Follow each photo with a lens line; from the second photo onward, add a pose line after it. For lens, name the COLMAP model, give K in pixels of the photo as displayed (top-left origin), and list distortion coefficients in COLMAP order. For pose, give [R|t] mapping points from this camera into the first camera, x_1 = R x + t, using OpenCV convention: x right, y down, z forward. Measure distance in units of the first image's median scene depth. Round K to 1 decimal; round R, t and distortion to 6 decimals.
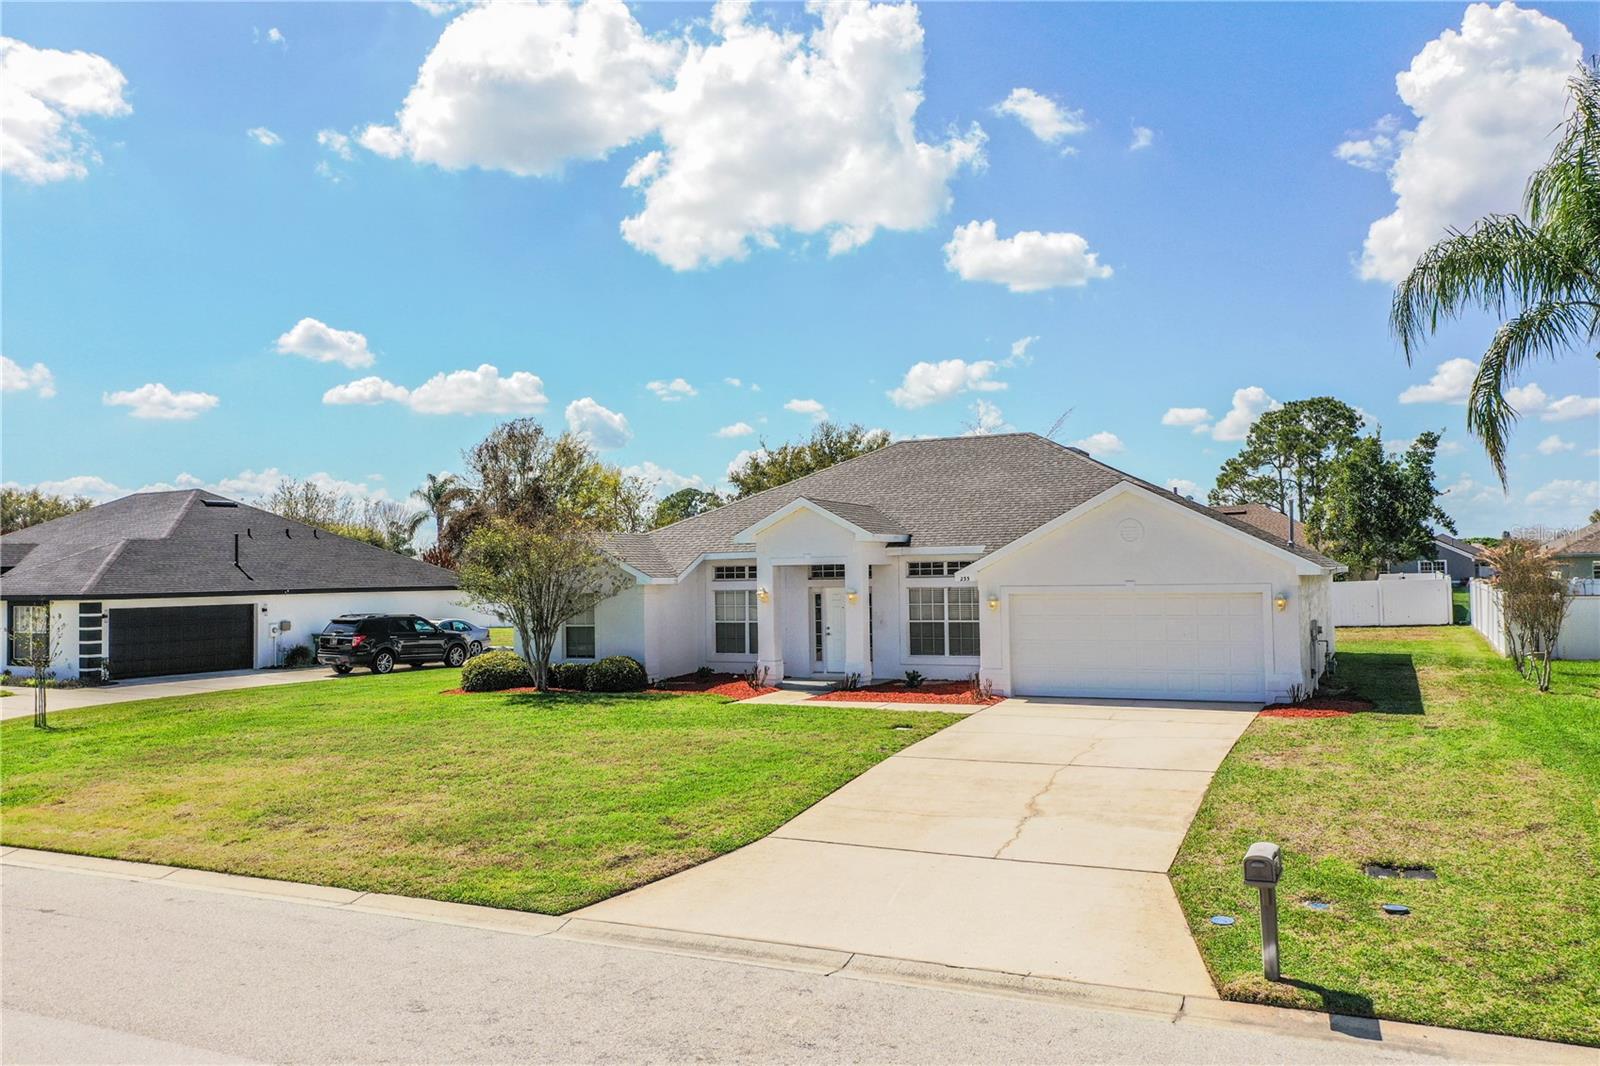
lens RADIAL K [[1260.3, 0, 801.2], [0, 1260.3, 612.6], [0, 0, 1]] dist [-0.006502, -0.005477]
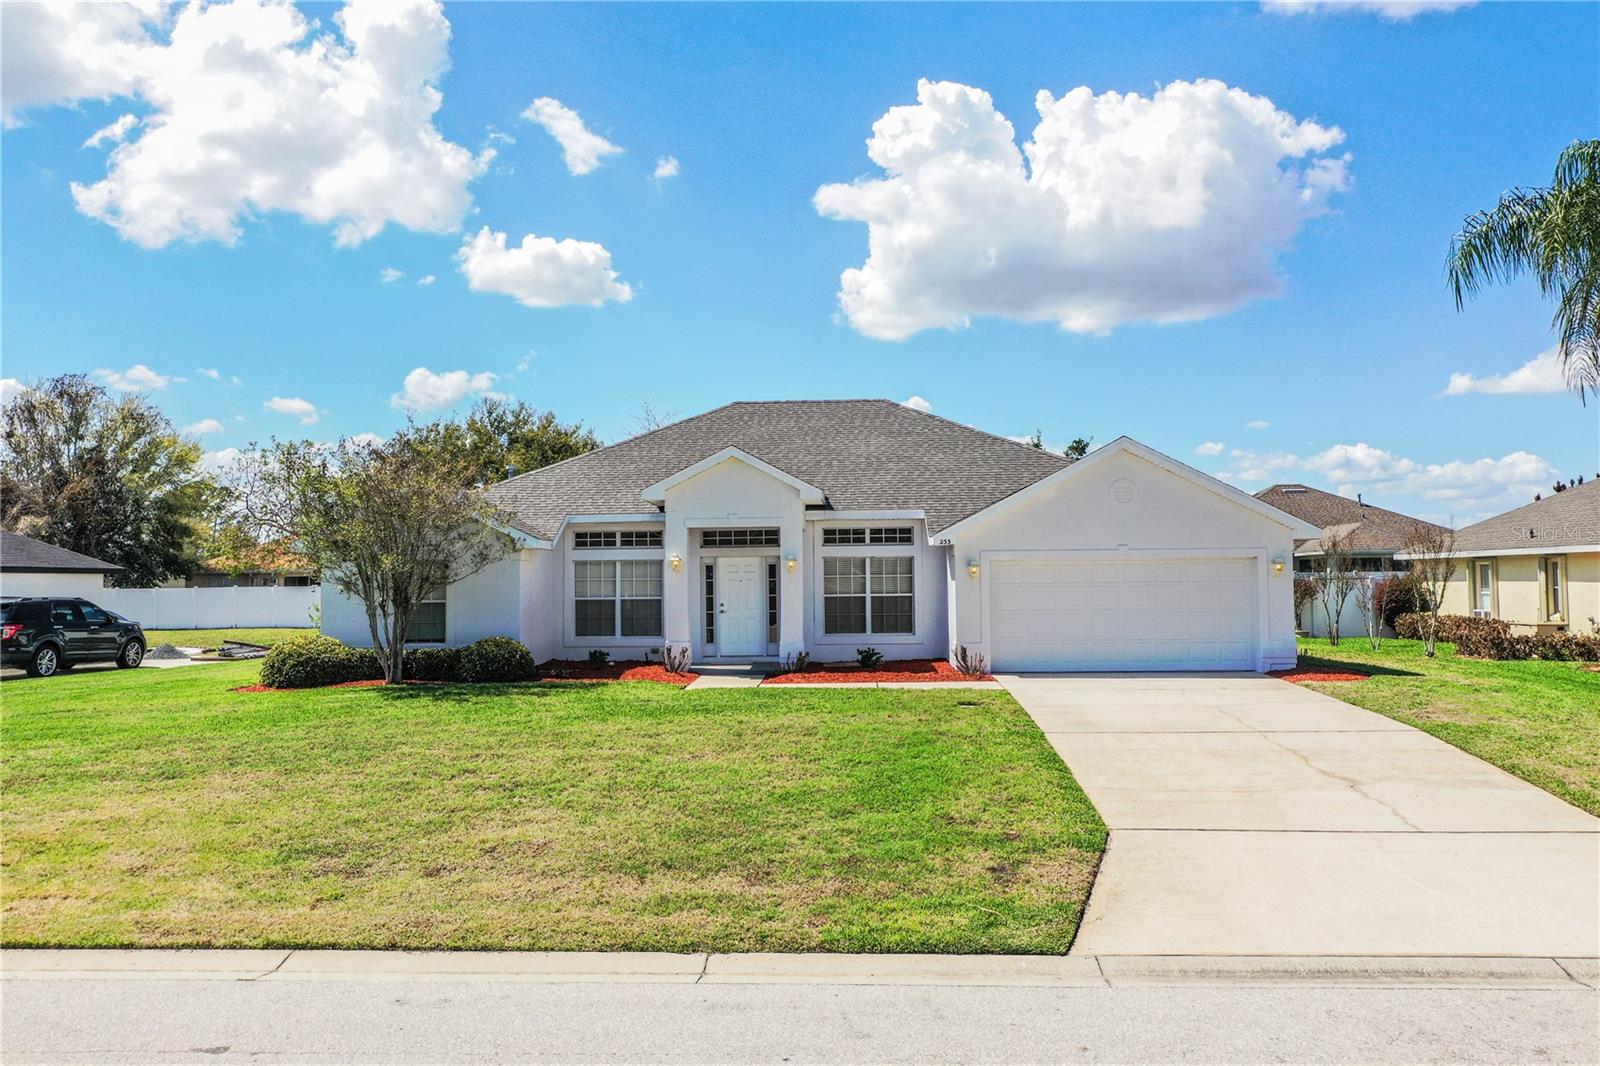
lens RADIAL K [[1263.7, 0, 801.5], [0, 1263.7, 529.5], [0, 0, 1]] dist [0.000559, 0.001378]
pose [[0.922537, 0.023294, 0.385205, -0.257433], [0.006511, 0.997095, -0.075889, 0.026467], [-0.385853, 0.072518, 0.919706, 0.181396]]
